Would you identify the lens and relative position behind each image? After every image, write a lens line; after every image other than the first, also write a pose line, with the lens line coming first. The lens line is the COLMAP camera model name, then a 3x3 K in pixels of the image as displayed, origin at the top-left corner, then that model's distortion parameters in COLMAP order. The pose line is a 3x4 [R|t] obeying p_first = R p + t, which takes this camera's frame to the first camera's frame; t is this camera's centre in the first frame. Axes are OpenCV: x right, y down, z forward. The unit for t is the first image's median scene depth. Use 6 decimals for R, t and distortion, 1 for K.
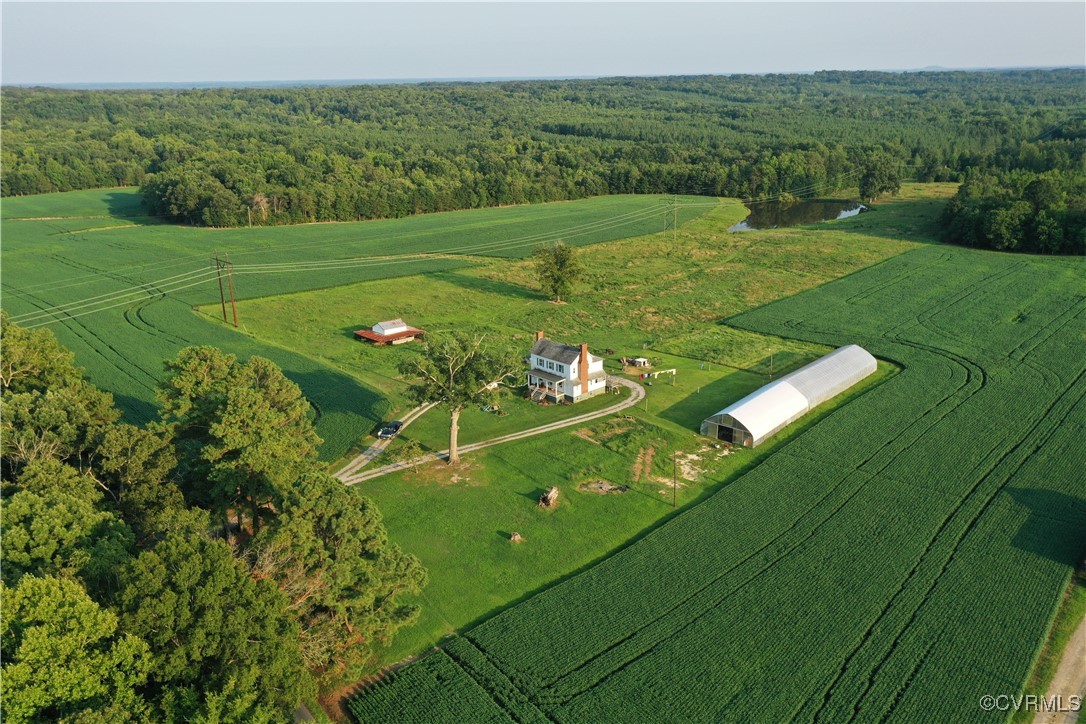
lens RADIAL K [[858.6, 0, 543.0], [0, 858.6, 362.0], [0, 0, 1]] dist [0.008192, 0.017650]
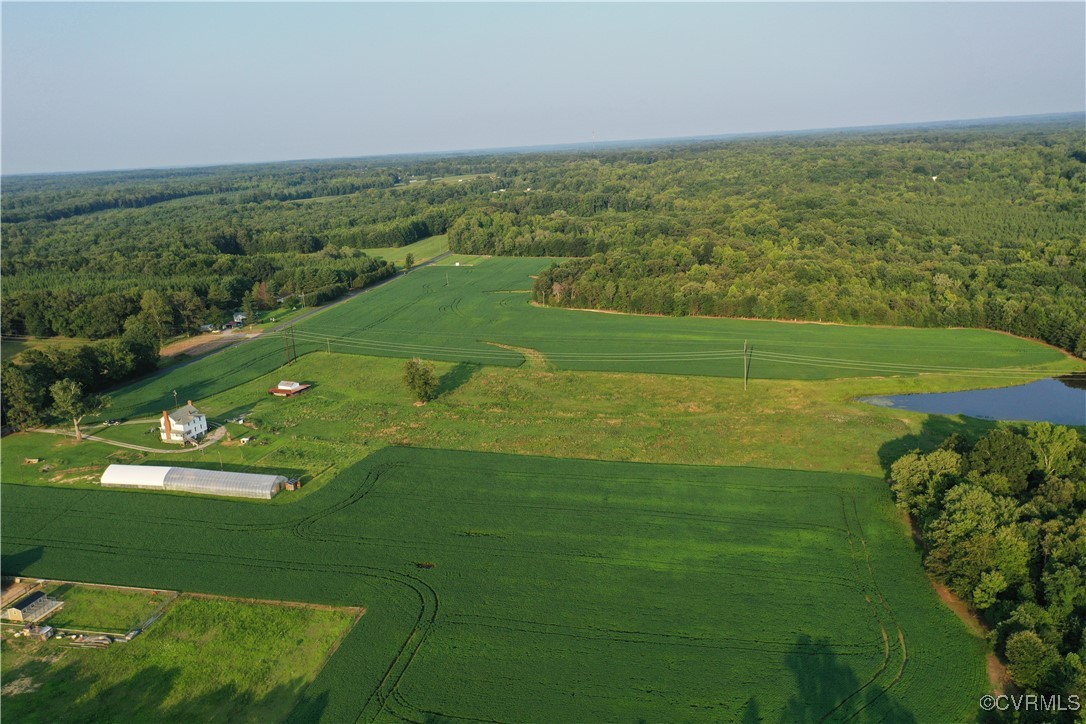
lens RADIAL K [[858.6, 0, 543.0], [0, 858.6, 362.0], [0, 0, 1]] dist [0.008192, 0.017650]
pose [[0.444310, 0.210931, -0.870687, 1.171410], [-0.234142, 0.965448, 0.114405, -0.308264], [0.864734, 0.153034, 0.478346, 0.491115]]
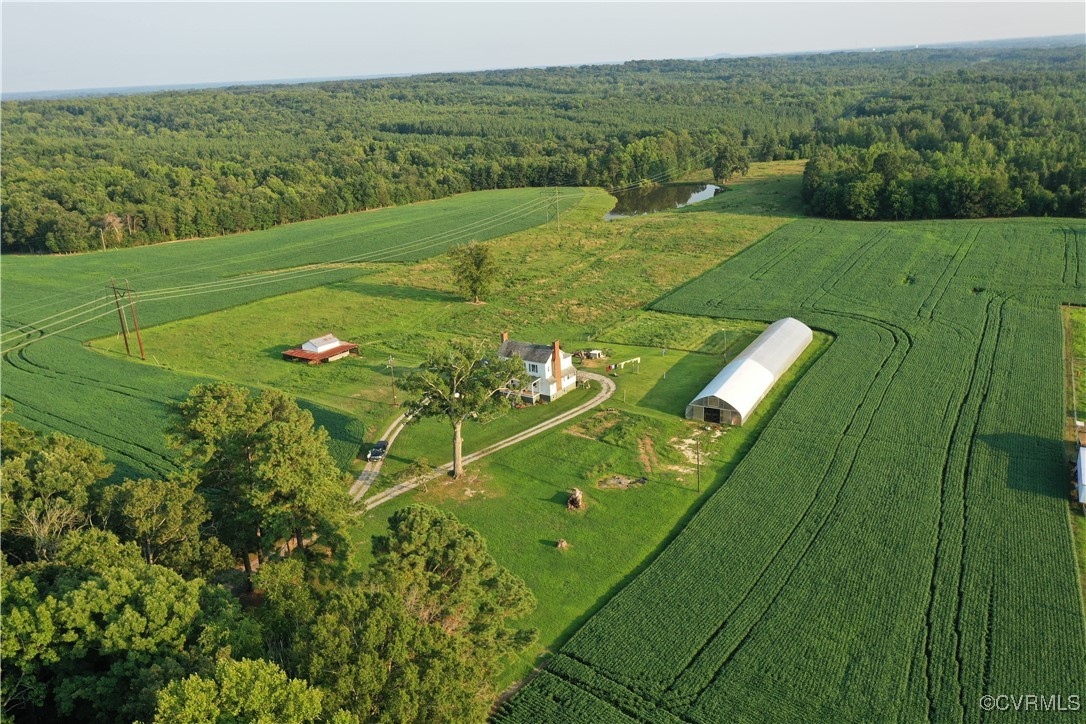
lens RADIAL K [[858.6, 0, 543.0], [0, 858.6, 362.0], [0, 0, 1]] dist [0.008192, 0.017650]
pose [[0.977124, -0.099861, 0.187766, -0.094051], [0.099103, 0.994986, 0.013445, -0.007228], [-0.188167, 0.005471, 0.982122, 0.020177]]
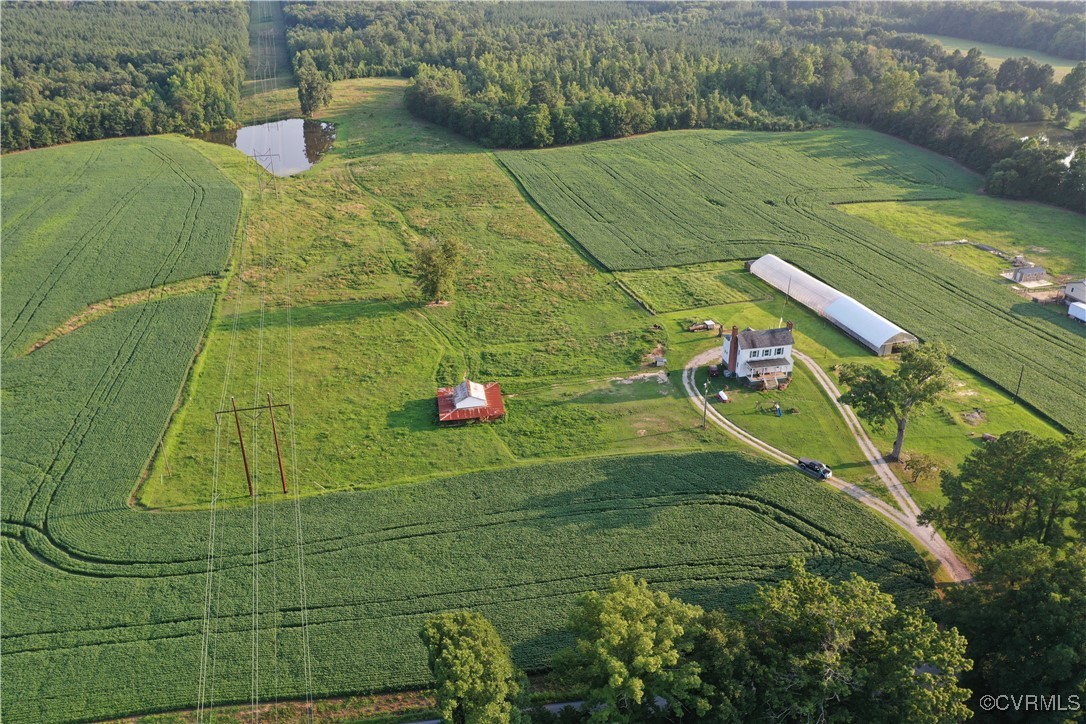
lens RADIAL K [[858.6, 0, 543.0], [0, 858.6, 362.0], [0, 0, 1]] dist [0.008192, 0.017650]
pose [[0.534121, -0.371391, 0.759462, -0.582143], [0.260106, 0.926955, 0.270369, -0.211104], [-0.804400, 0.053131, 0.591707, 0.370815]]
